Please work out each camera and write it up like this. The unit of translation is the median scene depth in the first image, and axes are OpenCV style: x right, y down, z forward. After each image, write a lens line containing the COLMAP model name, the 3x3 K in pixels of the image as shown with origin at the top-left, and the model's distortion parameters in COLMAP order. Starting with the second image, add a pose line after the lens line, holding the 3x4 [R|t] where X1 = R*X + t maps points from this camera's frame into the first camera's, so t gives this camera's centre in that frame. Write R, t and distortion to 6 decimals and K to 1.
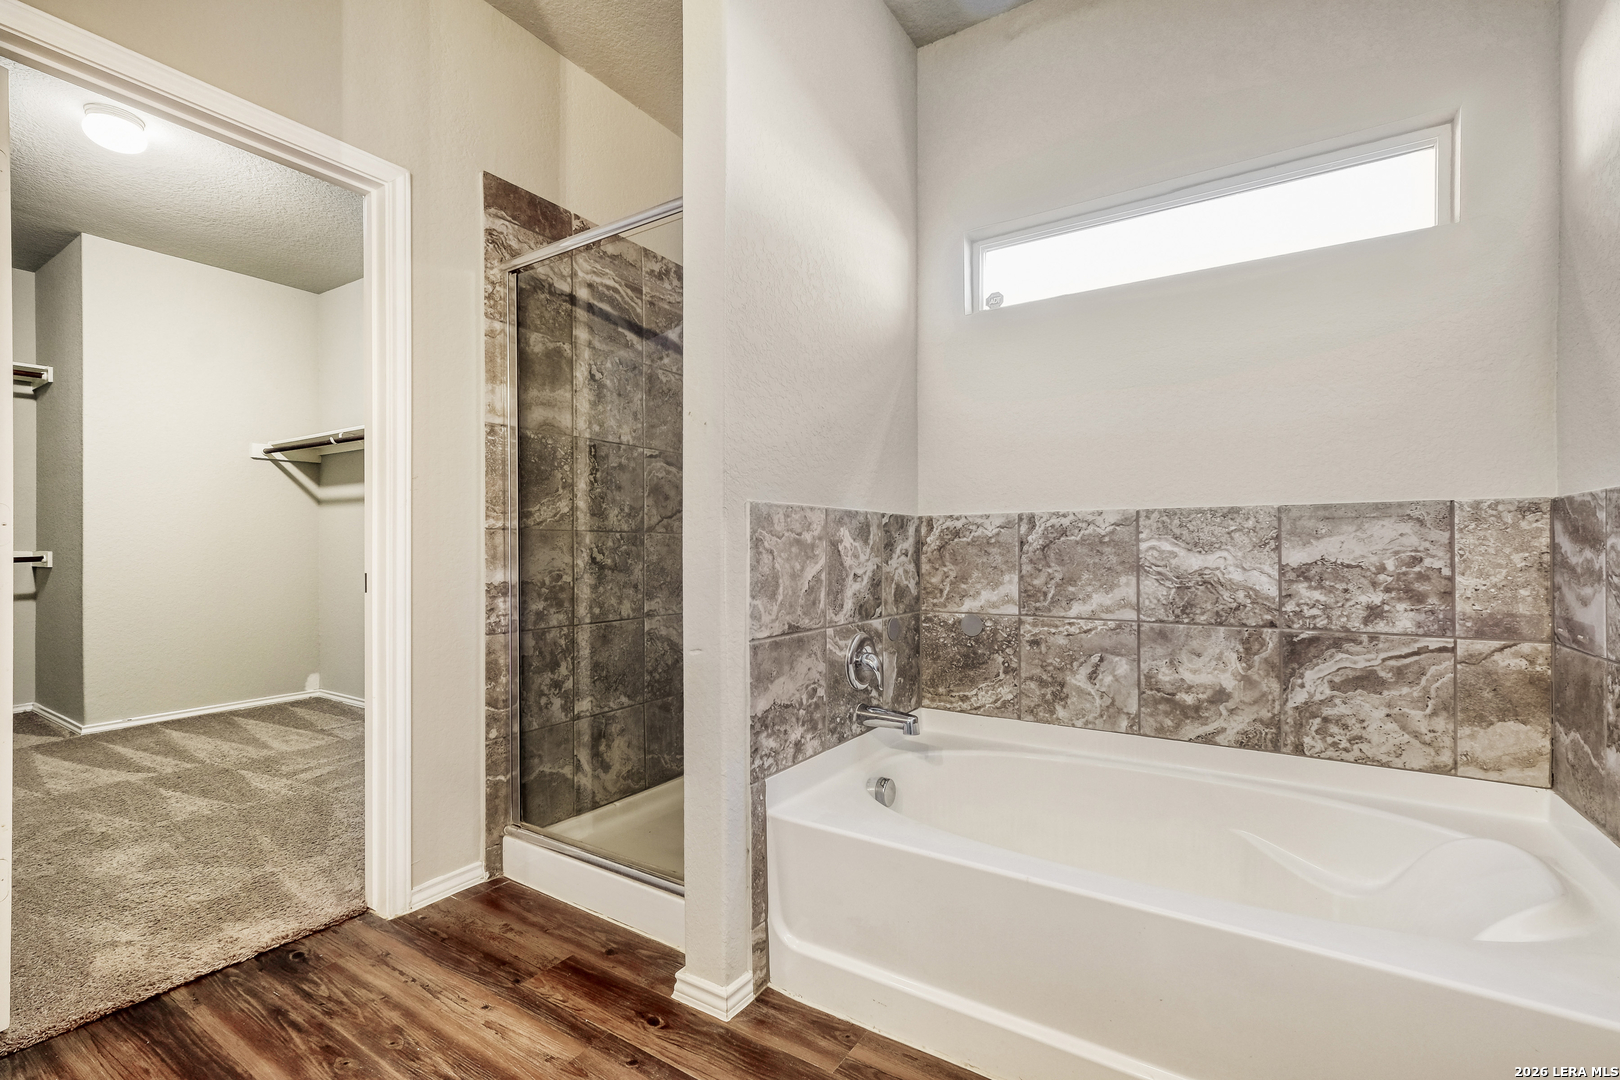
lens RADIAL K [[705.3, 0, 790.7], [0, 705.3, 542.5], [0, 0, 1]] dist [0.014128, 0.000130]
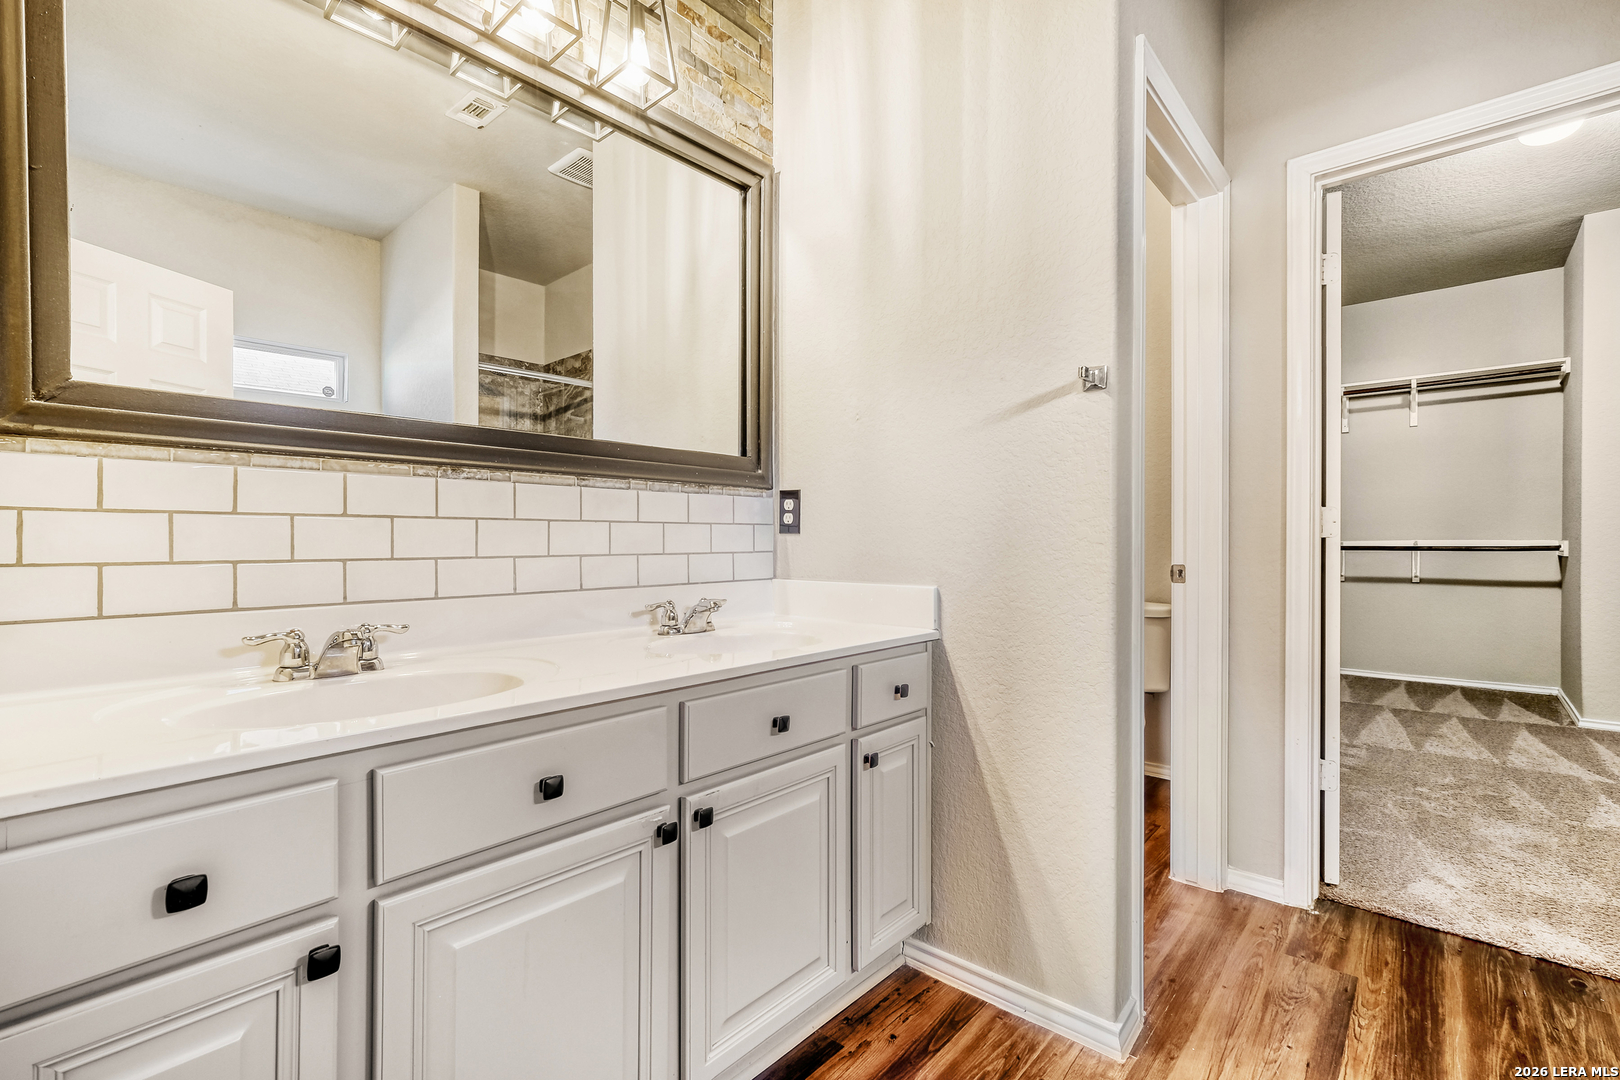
lens RADIAL K [[705.3, 0, 790.7], [0, 705.3, 542.5], [0, 0, 1]] dist [0.014128, 0.000130]
pose [[-0.115310, 0.013364, -0.993240, 0.324951], [0.001717, 0.999911, 0.013254, -0.001089], [0.993328, -0.000177, -0.115323, 0.099721]]
